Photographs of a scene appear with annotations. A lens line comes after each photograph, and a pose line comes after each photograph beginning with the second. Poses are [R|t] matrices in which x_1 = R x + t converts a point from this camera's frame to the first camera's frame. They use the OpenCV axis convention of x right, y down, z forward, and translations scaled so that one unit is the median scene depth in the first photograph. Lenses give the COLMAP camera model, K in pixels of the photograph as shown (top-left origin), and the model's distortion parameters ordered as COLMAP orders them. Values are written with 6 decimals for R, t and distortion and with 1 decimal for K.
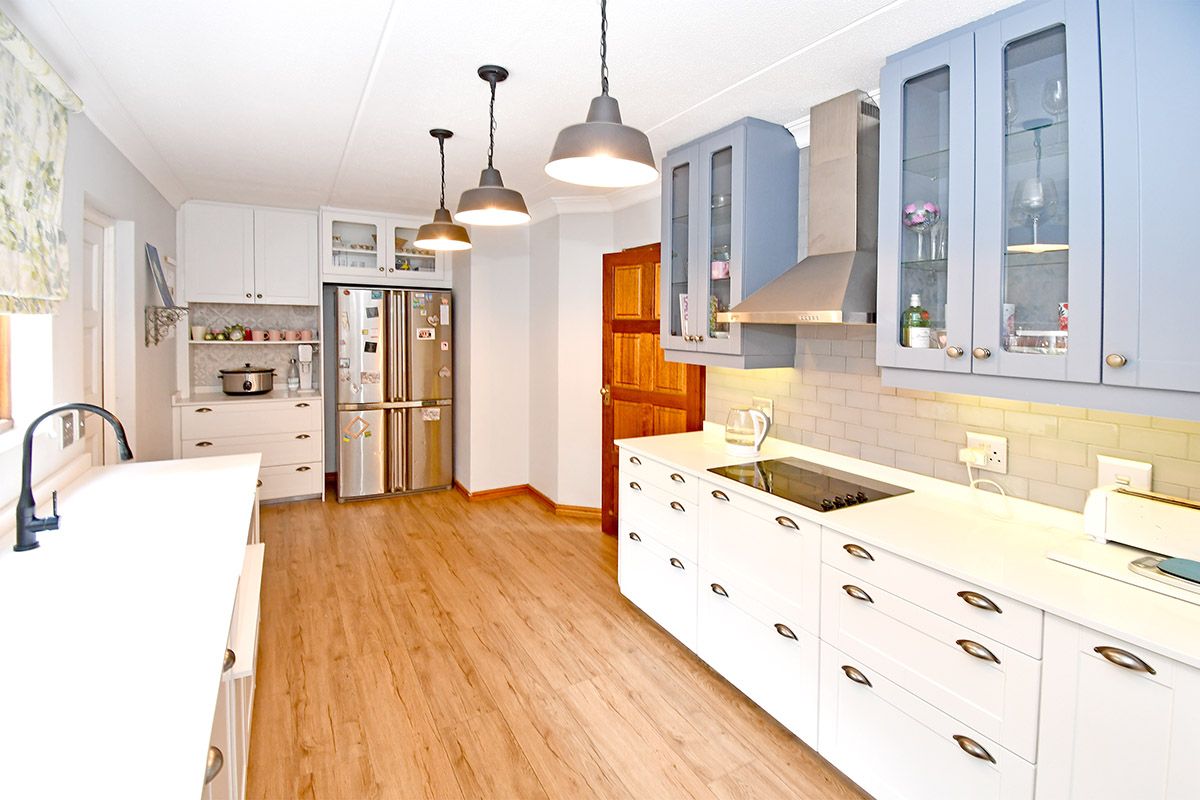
lens RADIAL K [[562.0, 0, 599.1], [0, 562.0, 374.0], [0, 0, 1]] dist [0.029762, -0.036172]
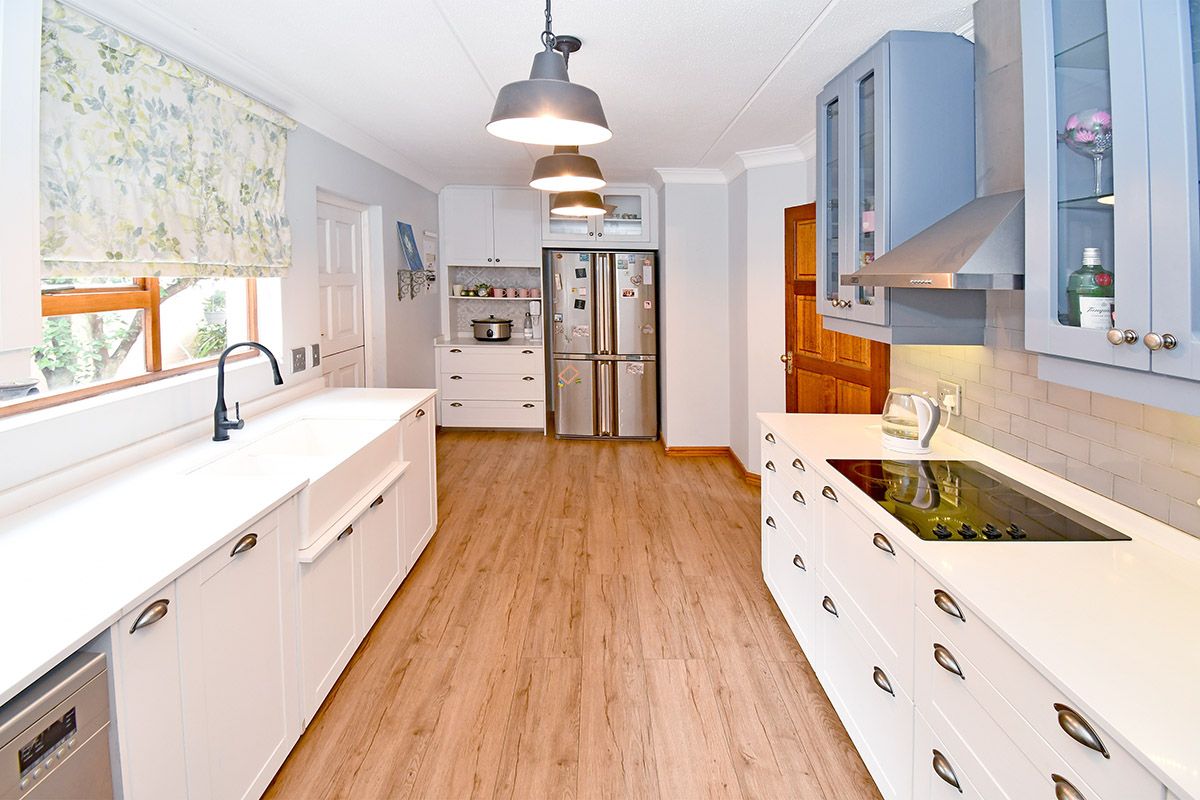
lens RADIAL K [[547.5, 0, 602.8], [0, 547.5, 332.7], [0, 0, 1]] dist [0.012632, -0.013069]
pose [[0.877827, 0.048137, -0.476553, 0.234261], [-0.046590, 0.998800, 0.015069, -0.014636], [0.476707, 0.008974, 0.879017, 0.098862]]
